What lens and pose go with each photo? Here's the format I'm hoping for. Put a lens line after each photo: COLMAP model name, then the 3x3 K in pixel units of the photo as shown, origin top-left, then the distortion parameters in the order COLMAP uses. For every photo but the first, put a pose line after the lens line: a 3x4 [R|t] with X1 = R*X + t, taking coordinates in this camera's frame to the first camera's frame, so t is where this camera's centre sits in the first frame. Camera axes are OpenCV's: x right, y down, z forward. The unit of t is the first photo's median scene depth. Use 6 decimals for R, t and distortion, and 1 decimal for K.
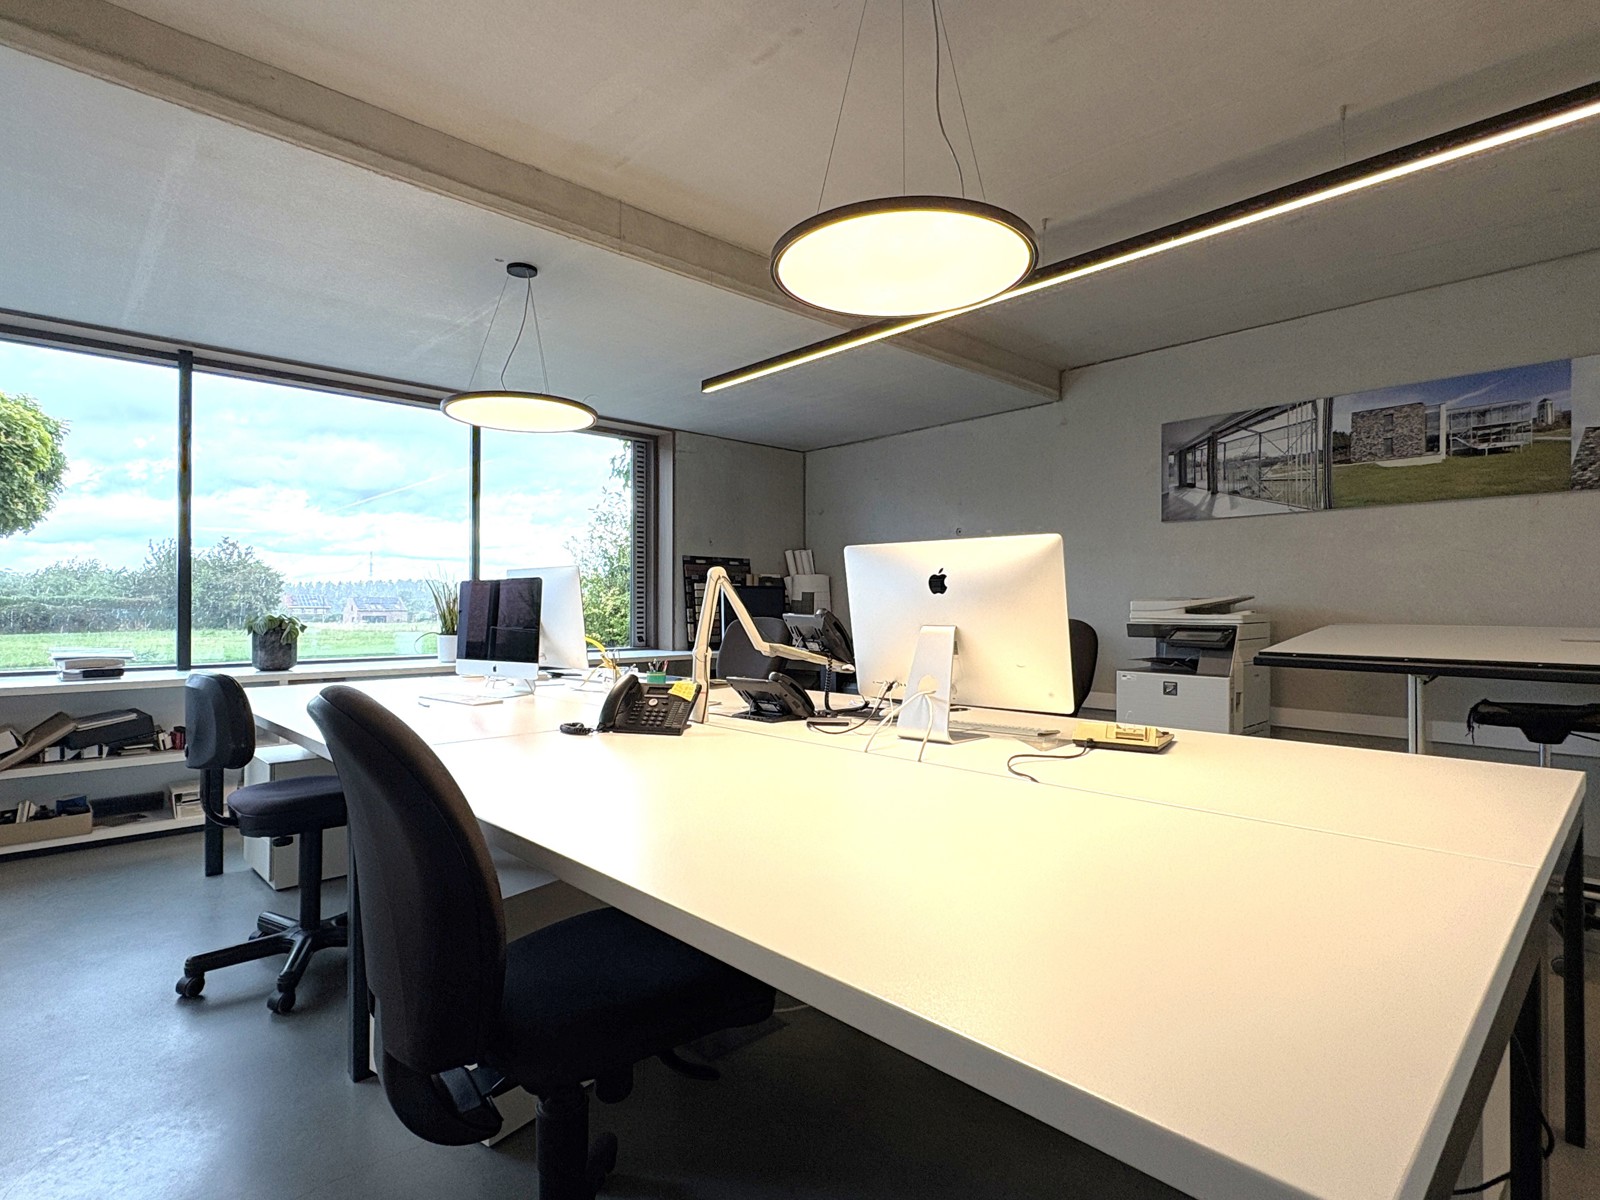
lens RADIAL K [[830.8, 0, 785.8], [0, 830.8, 602.3], [0, 0, 1]] dist [0.013695, 0.000312]
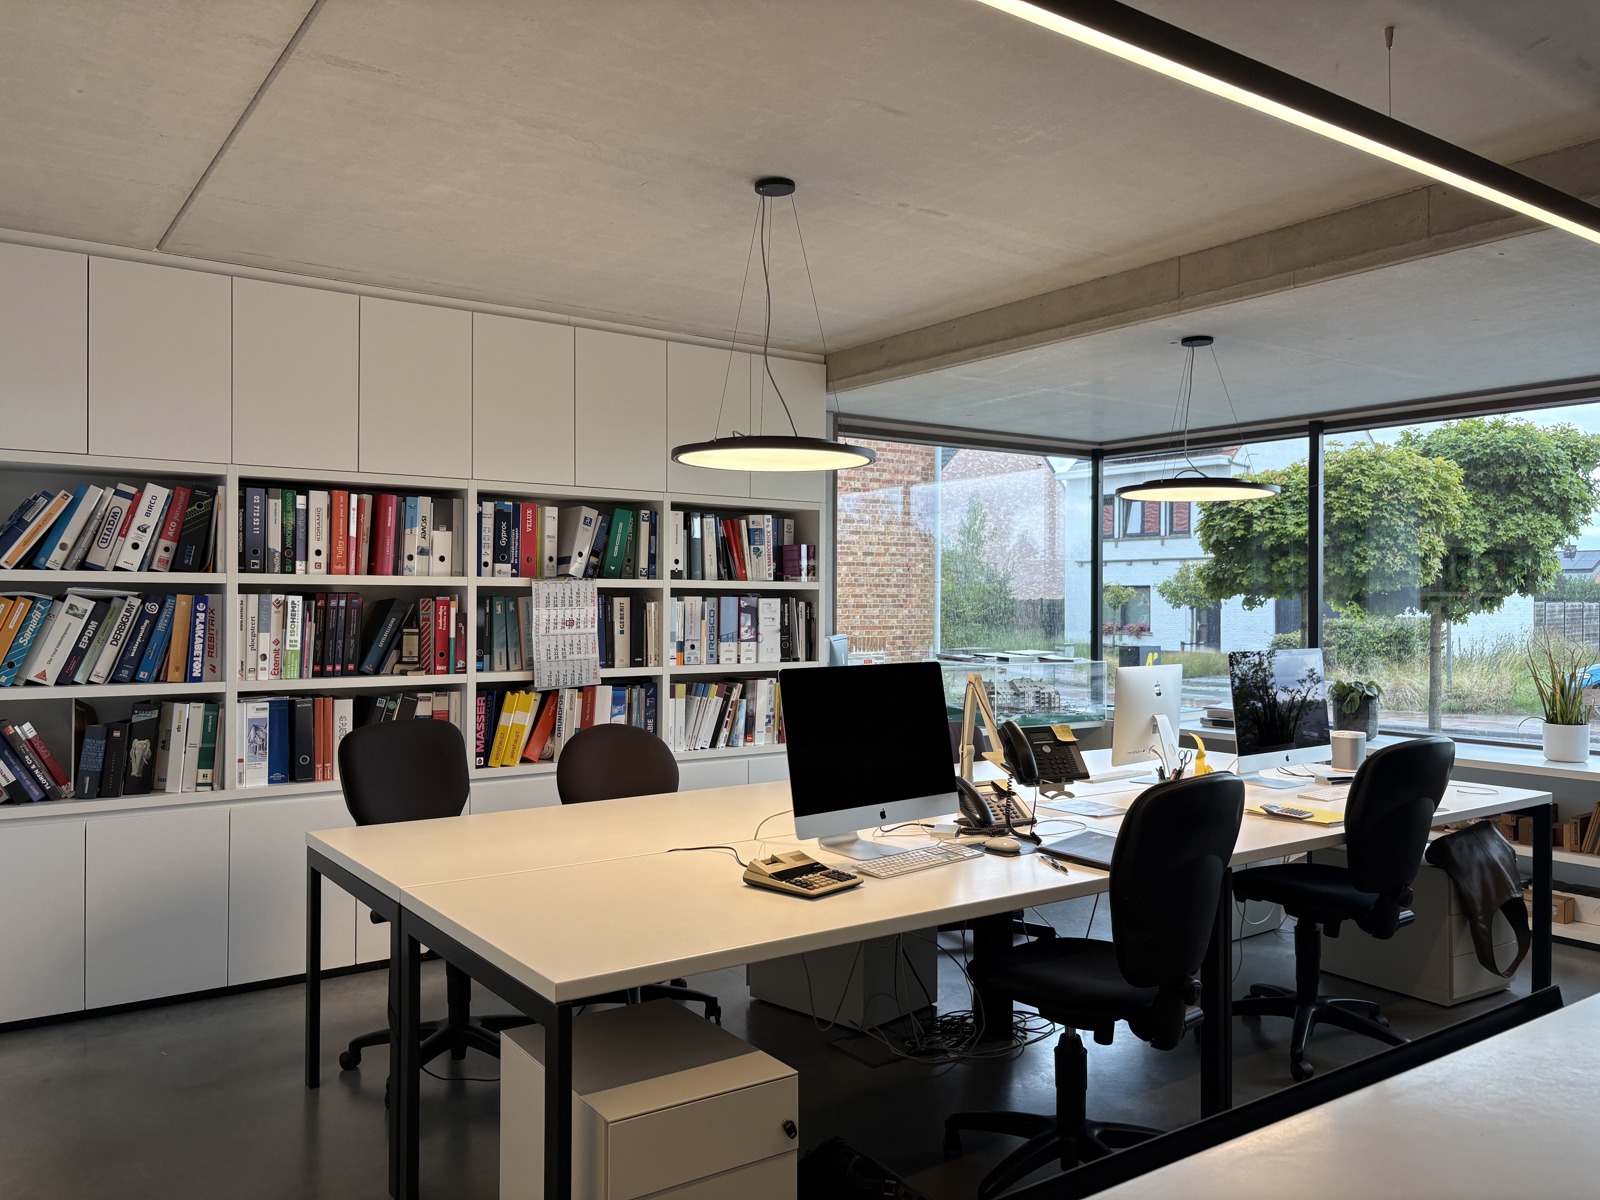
lens RADIAL K [[1208.4, 0, 799.8], [0, 1208.4, 597.3], [0, 0, 1]] dist [0.038809, -0.001197]
pose [[-0.142136, -0.000313, -0.989847, 0.697558], [0.000402, 1.000000, -0.000374, -0.065329], [0.989847, -0.000451, -0.142136, 0.464938]]
